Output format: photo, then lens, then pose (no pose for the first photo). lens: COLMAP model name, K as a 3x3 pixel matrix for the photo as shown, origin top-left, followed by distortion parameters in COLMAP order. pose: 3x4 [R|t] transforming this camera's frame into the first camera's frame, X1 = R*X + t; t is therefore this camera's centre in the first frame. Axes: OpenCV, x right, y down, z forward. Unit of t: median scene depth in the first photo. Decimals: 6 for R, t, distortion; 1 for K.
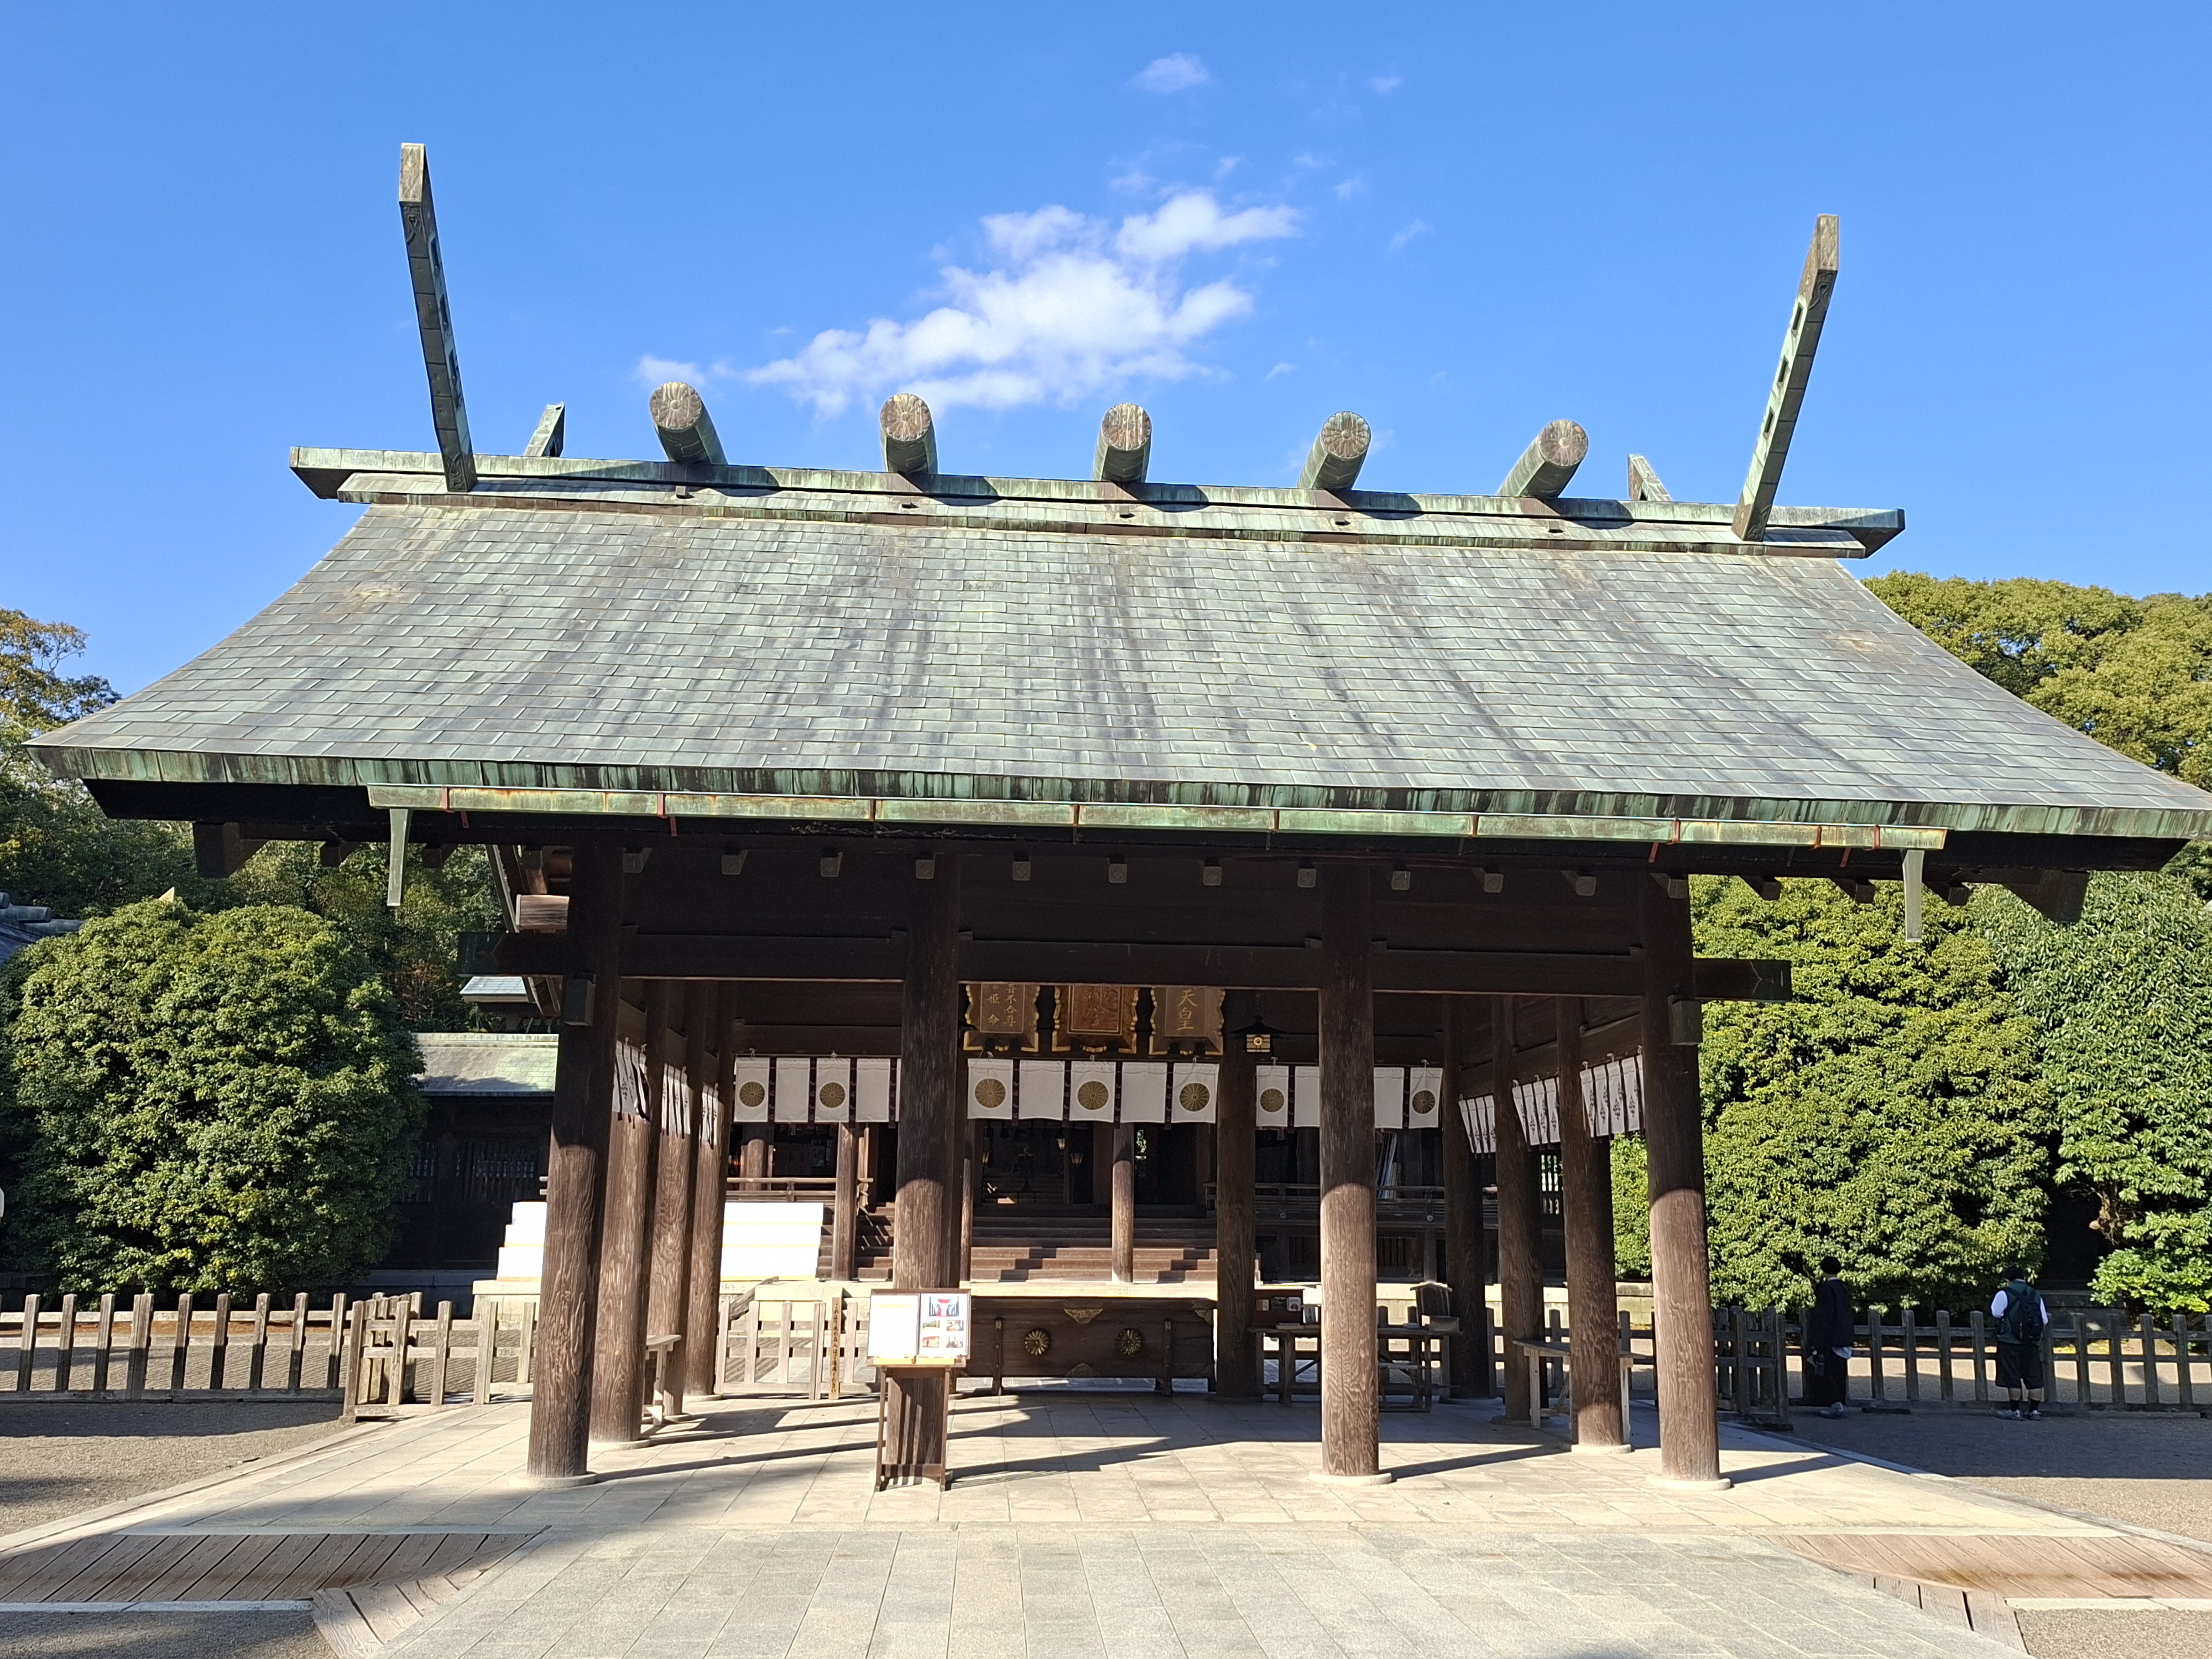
lens RADIAL K [[1927.9, 0, 1156.5], [0, 1927.9, 844.1], [0, 0, 1]] dist [-0.003415, 0.010304]
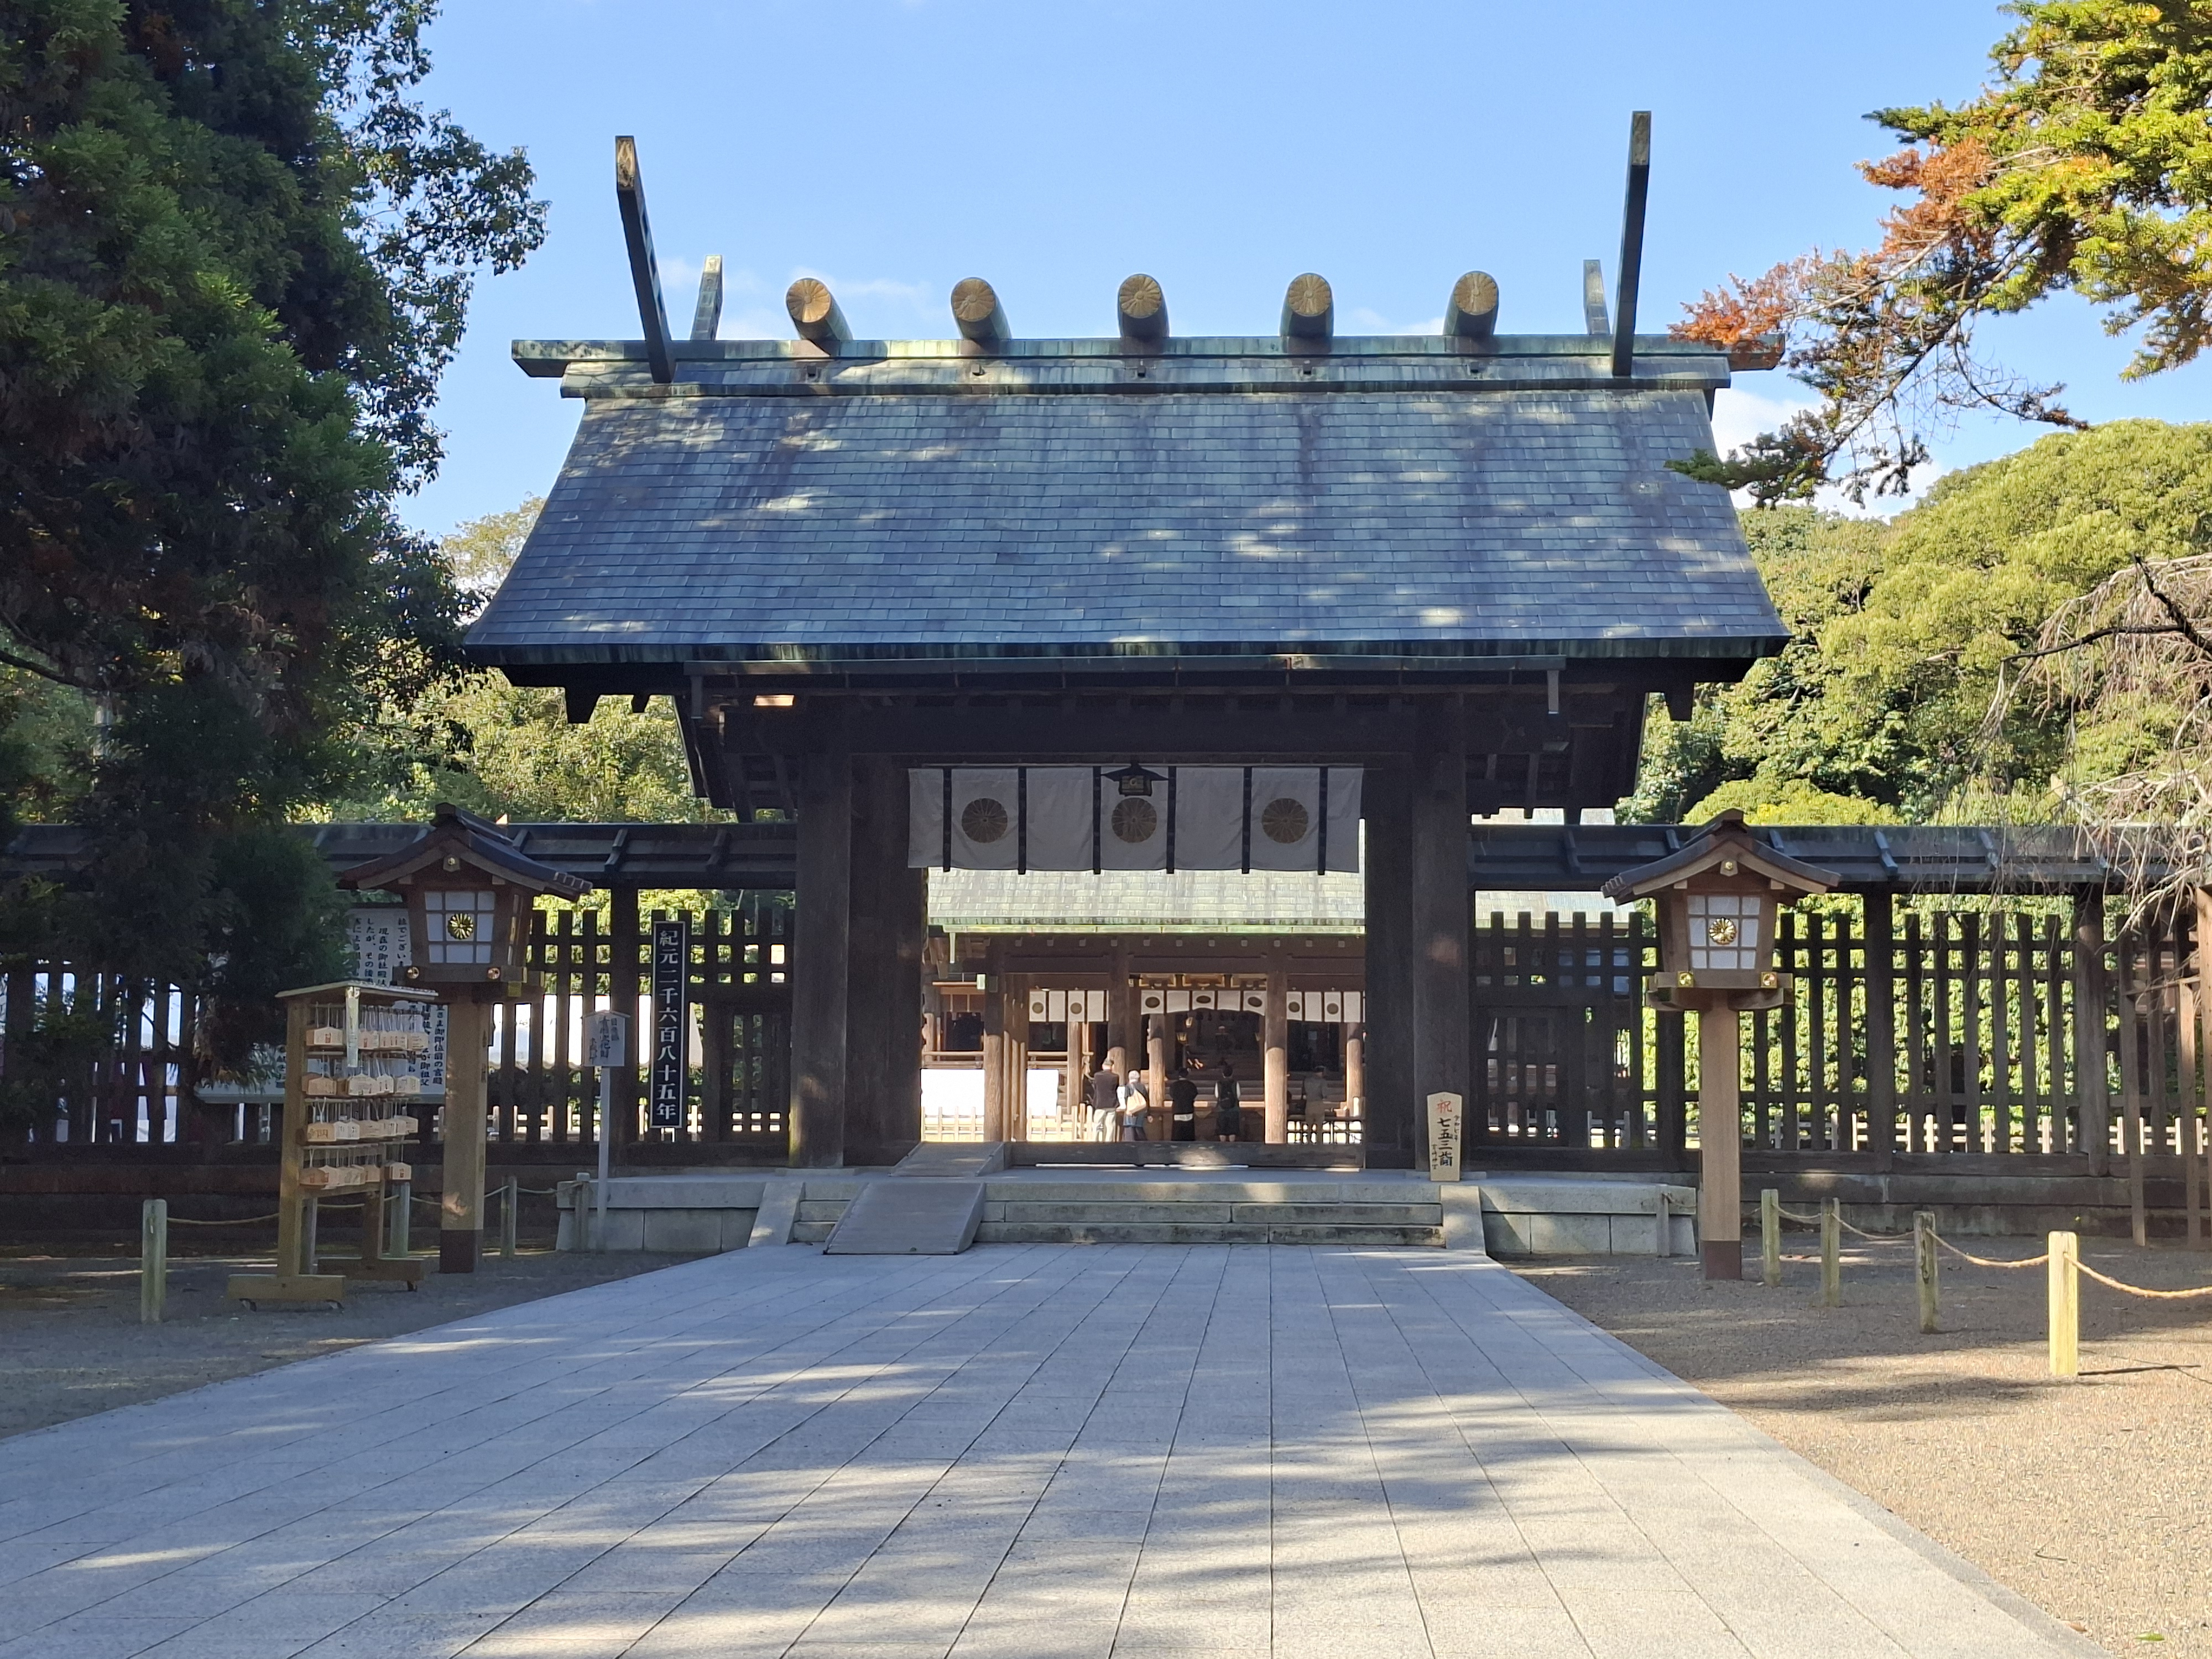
lens RADIAL K [[3352.5, 0, 1105.9], [0, 3352.5, 882.7], [0, 0, 1]] dist [0.135430, 0.056282]
pose [[0.990868, -0.013250, -0.134181, 0.403502], [0.028722, 0.993061, 0.114035, -0.479935], [0.131739, -0.116848, 0.984374, -2.928438]]
